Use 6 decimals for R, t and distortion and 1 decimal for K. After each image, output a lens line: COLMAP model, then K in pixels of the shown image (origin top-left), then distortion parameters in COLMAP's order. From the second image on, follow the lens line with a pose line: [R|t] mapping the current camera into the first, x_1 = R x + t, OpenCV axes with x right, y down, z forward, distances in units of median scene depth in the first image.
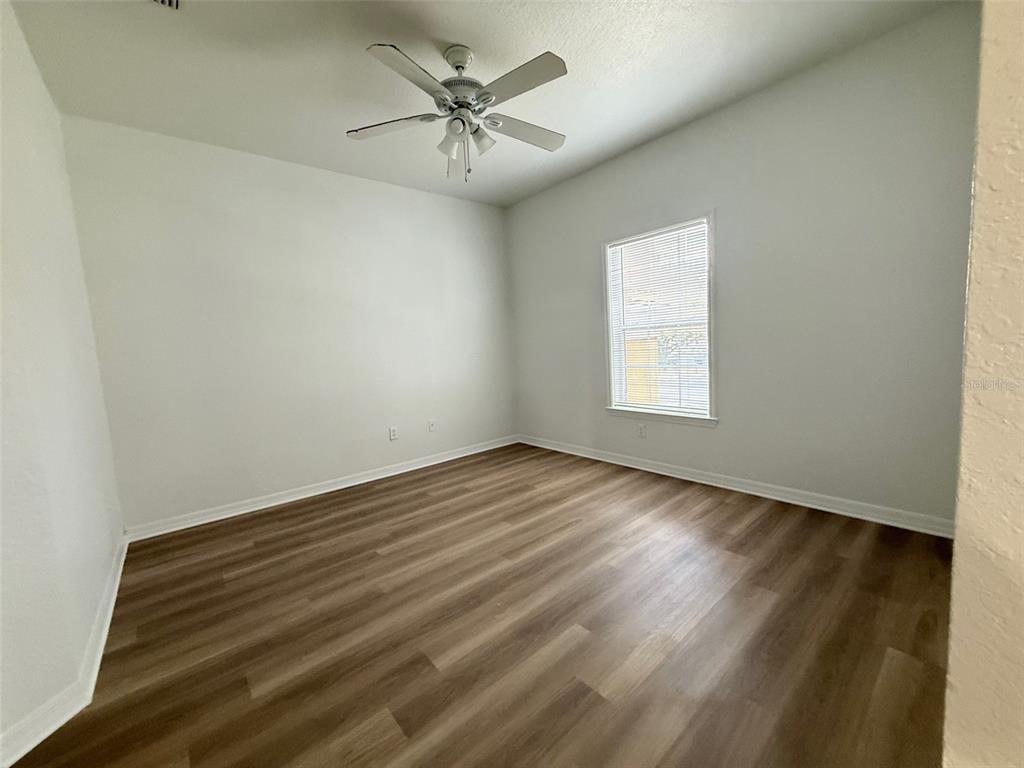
lens RADIAL K [[403.9, 0, 496.8], [0, 403.9, 387.3], [0, 0, 1]] dist [-0.001076, -0.000080]
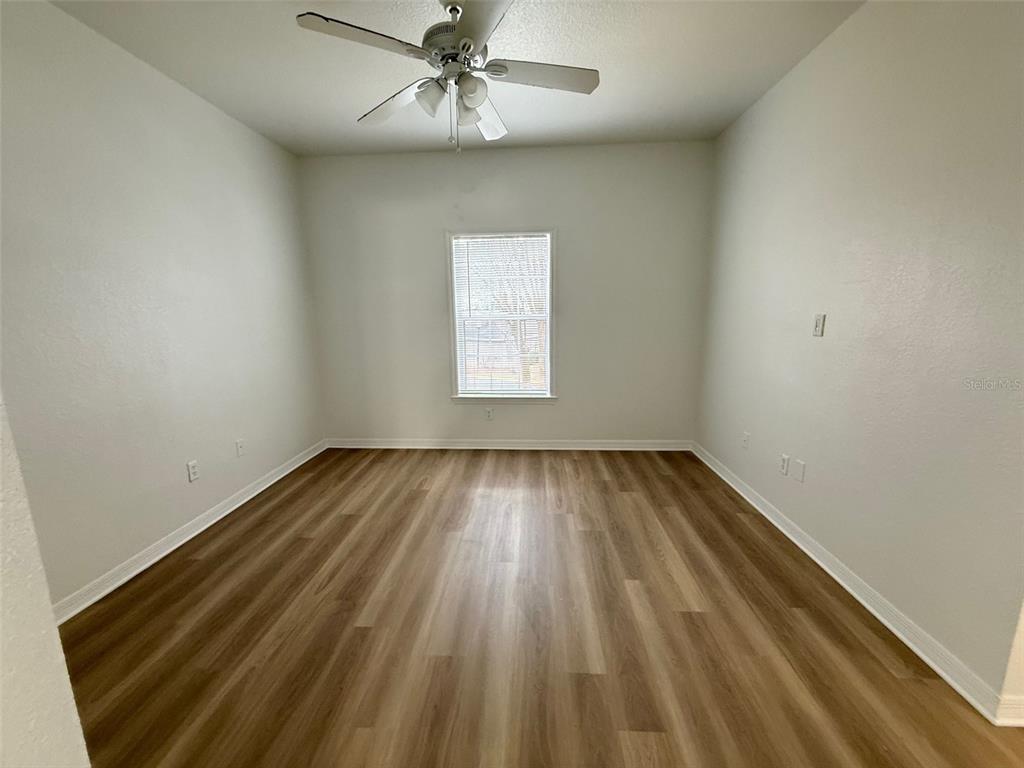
lens RADIAL K [[419.9, 0, 495.2], [0, 419.9, 386.8], [0, 0, 1]] dist [0.003282, 0.000204]
pose [[0.675460, -0.087039, 0.732242, -0.487115], [0.050433, 0.996137, 0.071885, -0.051177], [-0.735670, -0.011626, 0.677240, 0.229020]]
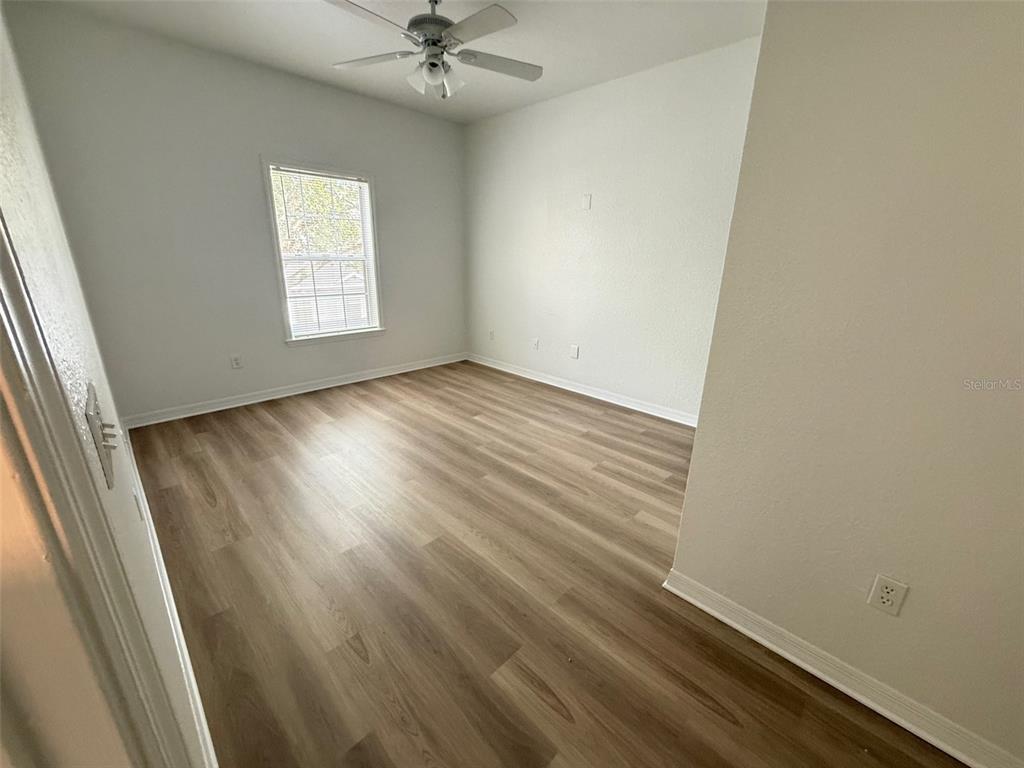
lens RADIAL K [[405.7, 0, 512.0], [0, 405.7, 384.0], [0, 0, 1]] dist [0.001479, 0.000141]
pose [[-0.130120, -0.259430, 0.956956, -0.879055], [0.078950, 0.959386, 0.270824, -0.083518], [-0.988350, 0.110791, -0.104353, 0.646087]]
